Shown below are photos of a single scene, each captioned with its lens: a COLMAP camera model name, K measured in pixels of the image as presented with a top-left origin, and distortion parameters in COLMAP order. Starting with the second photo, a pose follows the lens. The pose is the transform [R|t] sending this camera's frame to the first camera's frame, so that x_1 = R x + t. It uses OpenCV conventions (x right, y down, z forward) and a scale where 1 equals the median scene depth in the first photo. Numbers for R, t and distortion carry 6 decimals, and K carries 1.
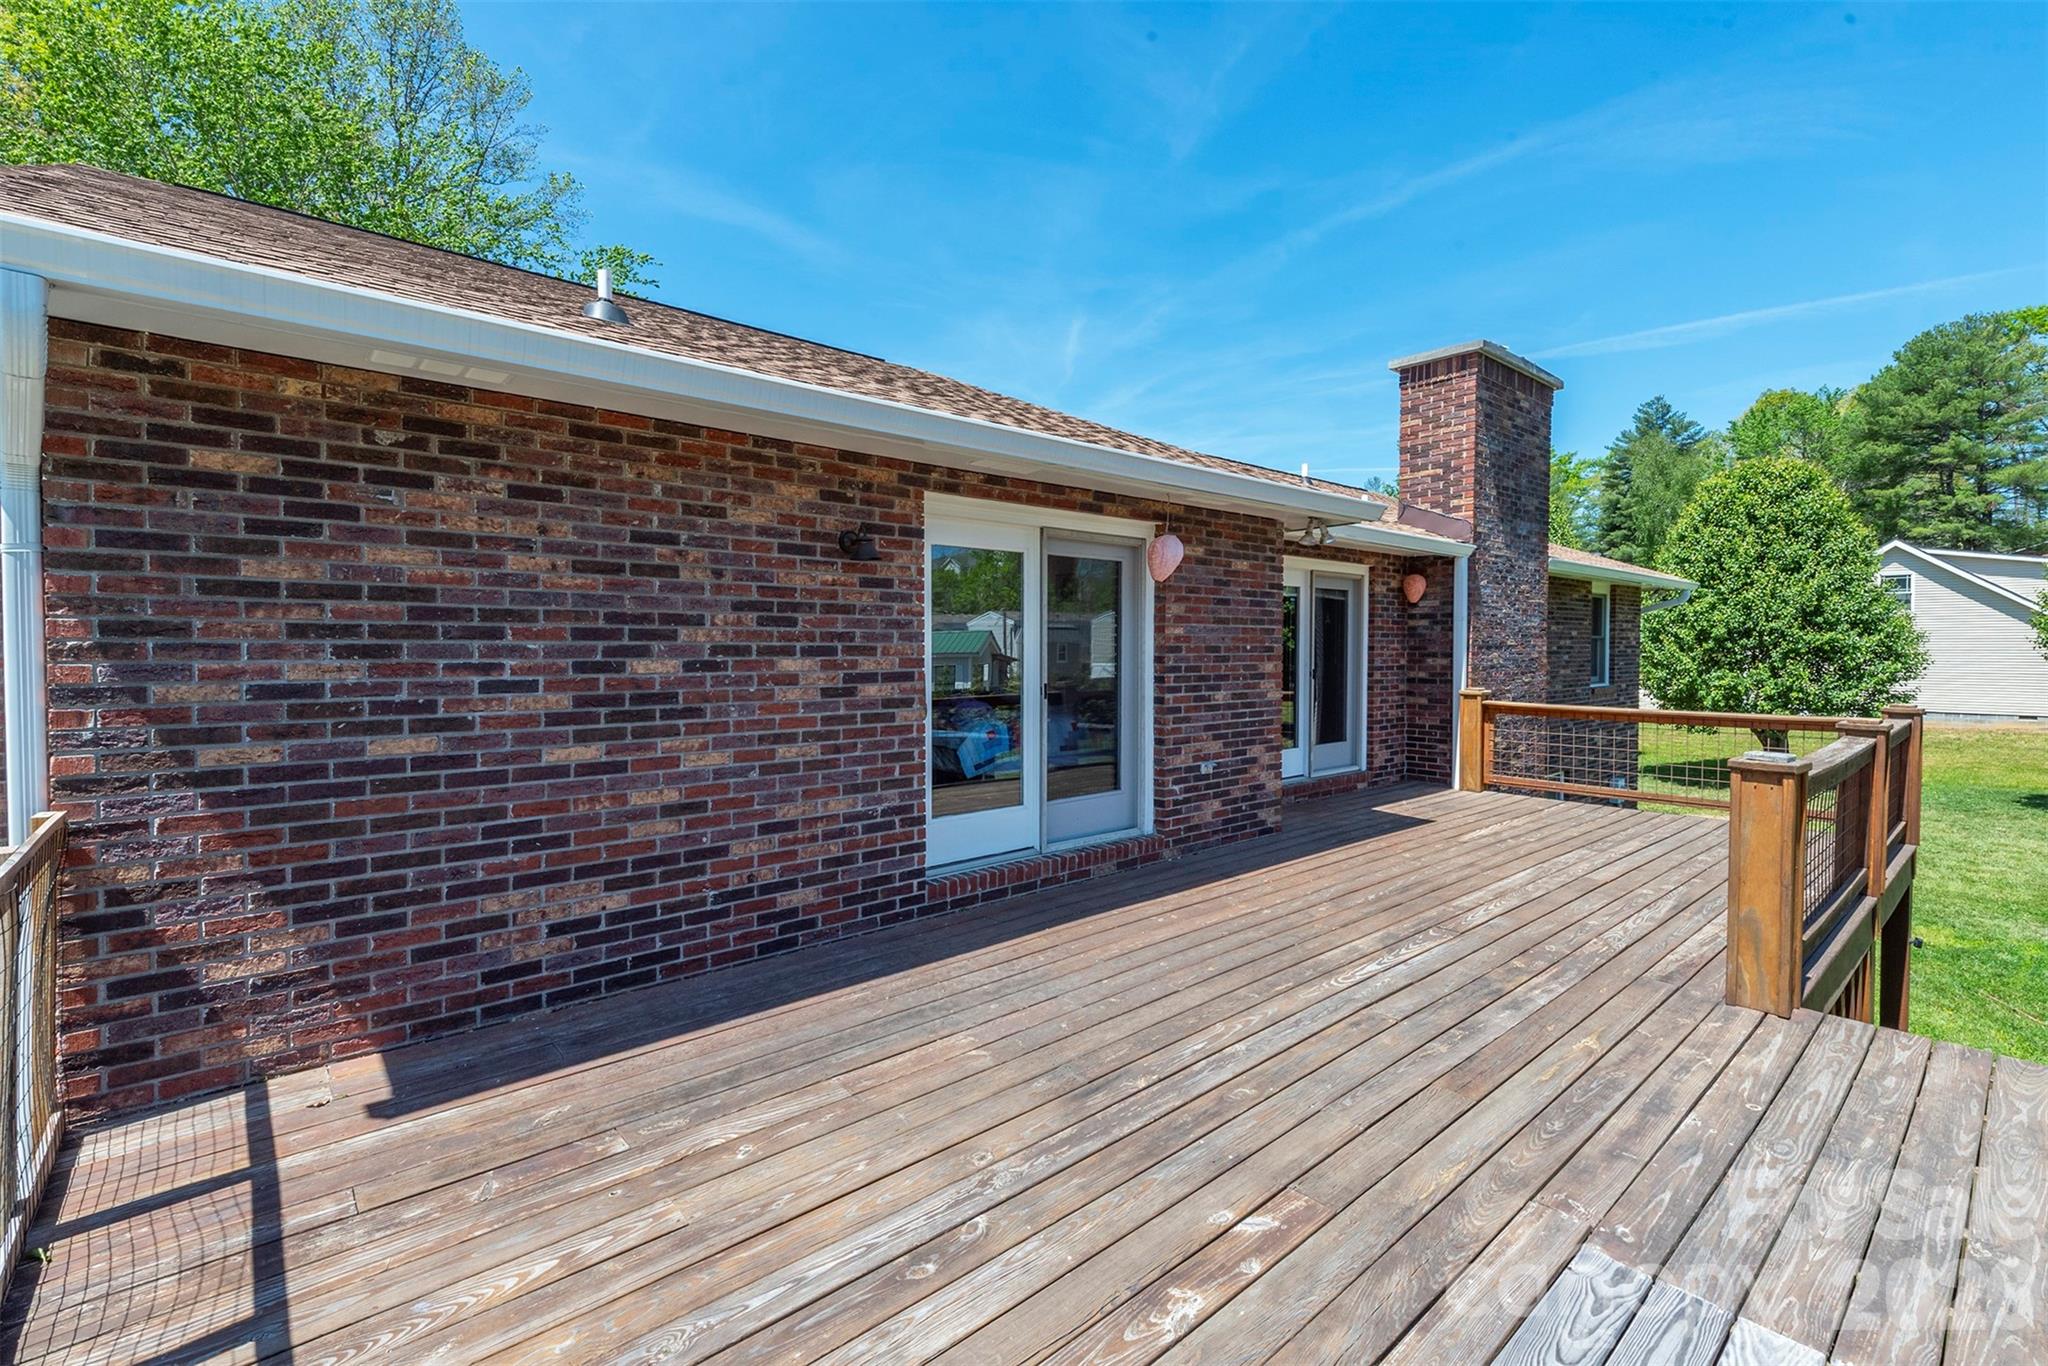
lens RADIAL K [[914.8, 0, 1102.4], [0, 914.8, 679.4], [0, 0, 1]] dist [0.007656, -0.000587]
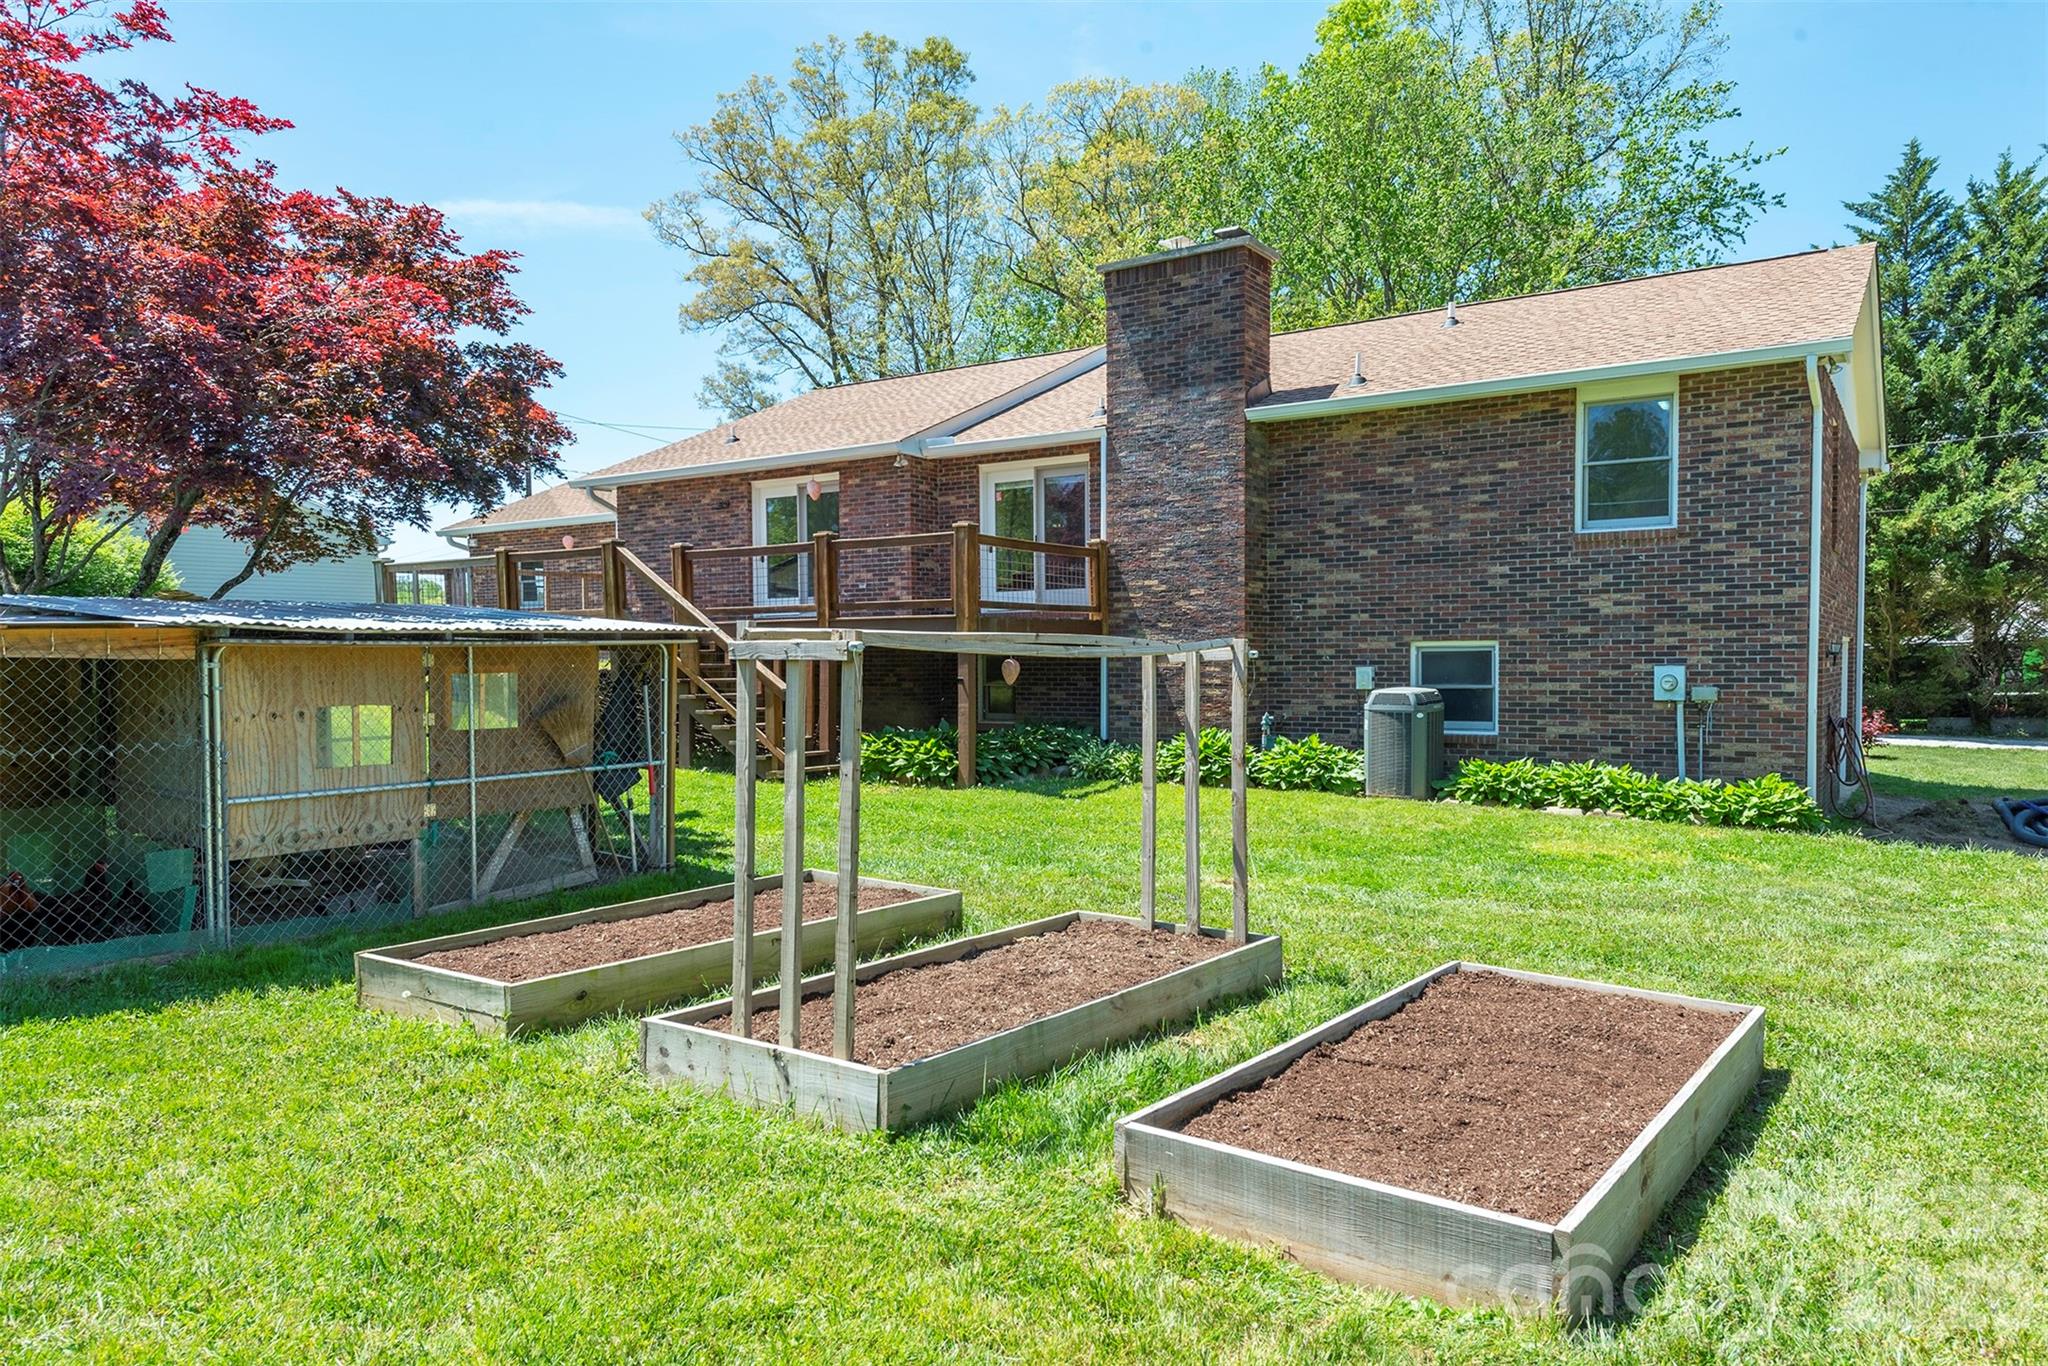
lens RADIAL K [[1387.4, 0, 1059.5], [0, 1387.4, 716.0], [0, 0, 1]] dist [0.029831, -0.022837]
pose [[0.195593, 0.033567, -0.980111, 3.347809], [-0.033689, 0.999054, 0.027493, 0.295307], [0.980106, 0.027641, 0.196539, 0.854583]]
